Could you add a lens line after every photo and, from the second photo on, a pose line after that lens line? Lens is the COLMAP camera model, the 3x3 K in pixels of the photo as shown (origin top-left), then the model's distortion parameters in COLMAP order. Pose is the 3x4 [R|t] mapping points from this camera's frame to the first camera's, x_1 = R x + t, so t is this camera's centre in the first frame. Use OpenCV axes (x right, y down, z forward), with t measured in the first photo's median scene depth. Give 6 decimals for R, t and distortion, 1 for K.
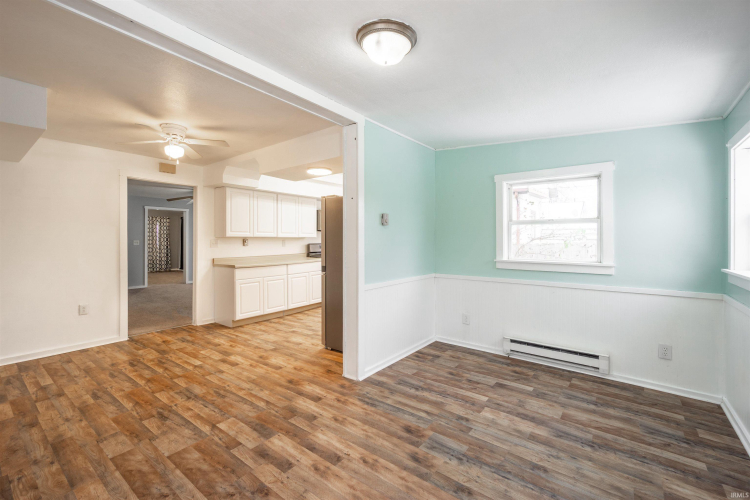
lens RADIAL K [[330.5, 0, 373.5], [0, 330.5, 241.3], [0, 0, 1]] dist [0.001895, 0.000324]
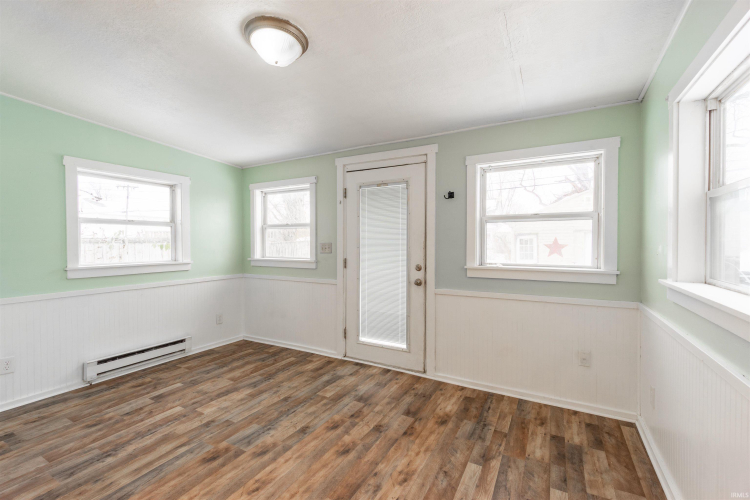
lens RADIAL K [[330.5, 0, 373.5], [0, 330.5, 241.3], [0, 0, 1]] dist [0.001895, 0.000324]
pose [[-0.167147, 0.003522, 0.985926, -0.660438], [0.007242, 0.999971, -0.002344, 0.003661], [-0.985905, 0.006748, -0.167168, 0.577929]]
